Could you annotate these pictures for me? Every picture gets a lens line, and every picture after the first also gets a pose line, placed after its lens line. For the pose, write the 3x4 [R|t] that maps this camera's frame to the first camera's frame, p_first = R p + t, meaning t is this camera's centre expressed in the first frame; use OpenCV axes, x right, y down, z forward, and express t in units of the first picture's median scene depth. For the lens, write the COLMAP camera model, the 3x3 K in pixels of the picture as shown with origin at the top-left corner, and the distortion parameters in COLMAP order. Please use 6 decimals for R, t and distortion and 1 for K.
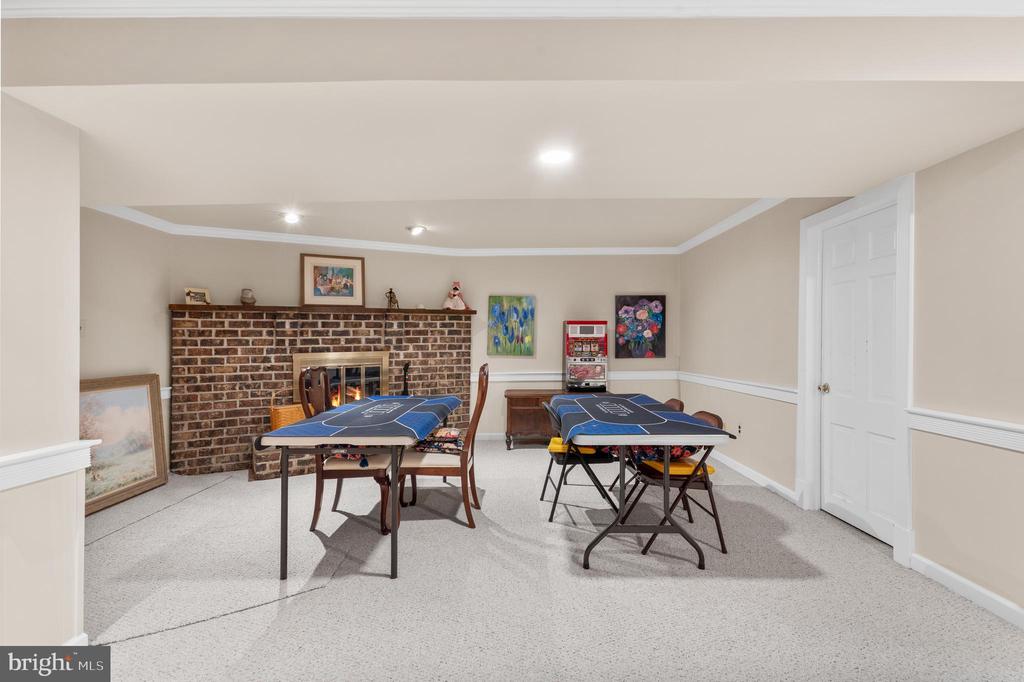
lens RADIAL K [[481.6, 0, 512.0], [0, 481.6, 341.0], [0, 0, 1]] dist [-0.001671, 0.016160]
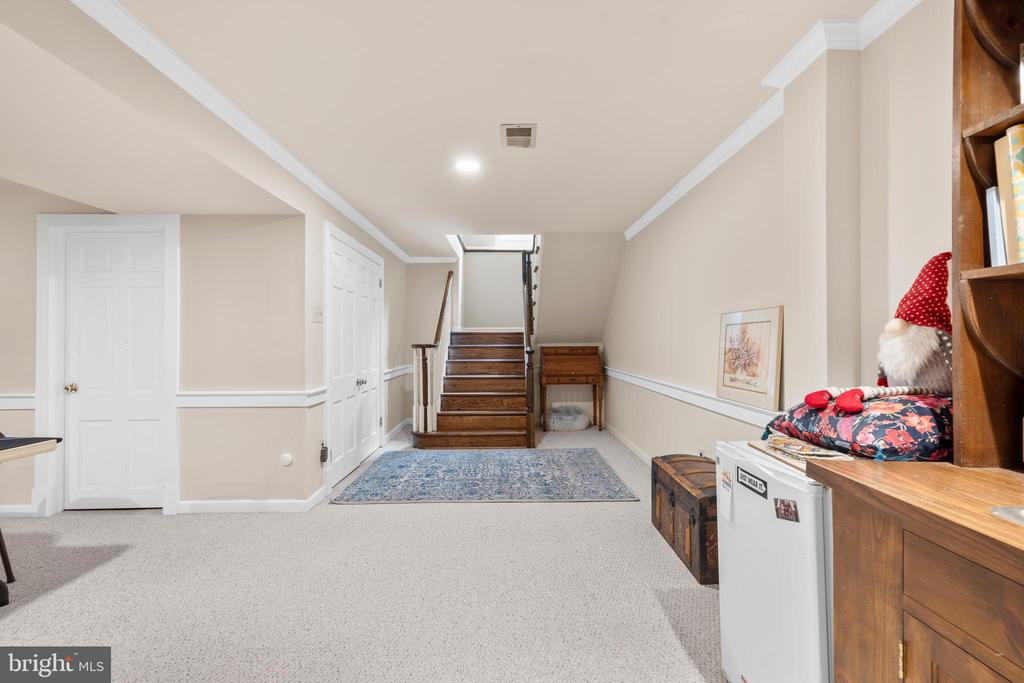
lens RADIAL K [[465.3, 0, 515.2], [0, 465.3, 339.4], [0, 0, 1]] dist [-0.001197, 0.014720]
pose [[-0.002167, 0.007561, 0.999969, -0.225590], [0.004605, 0.999961, -0.007551, 0.004495], [-0.999987, 0.004588, -0.002202, 0.044207]]
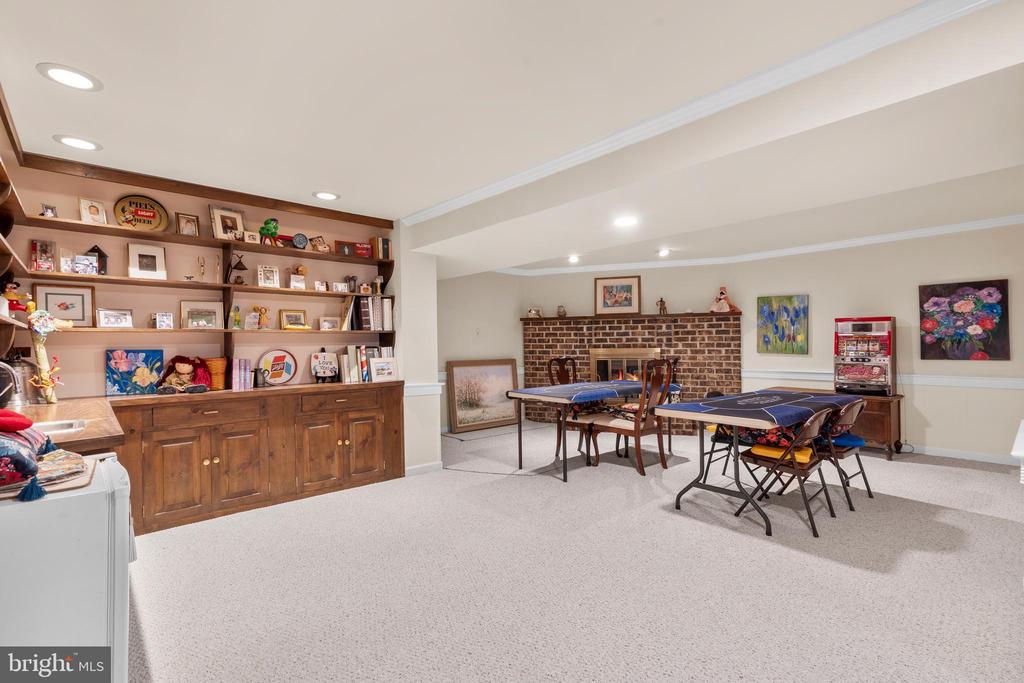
lens RADIAL K [[465.3, 0, 515.2], [0, 465.3, 339.4], [0, 0, 1]] dist [-0.001197, 0.014720]
pose [[0.672592, -0.003473, -0.740006, 0.401506], [-0.000332, 0.999987, -0.004994, 0.005214], [0.740014, 0.003604, 0.672582, -0.098134]]
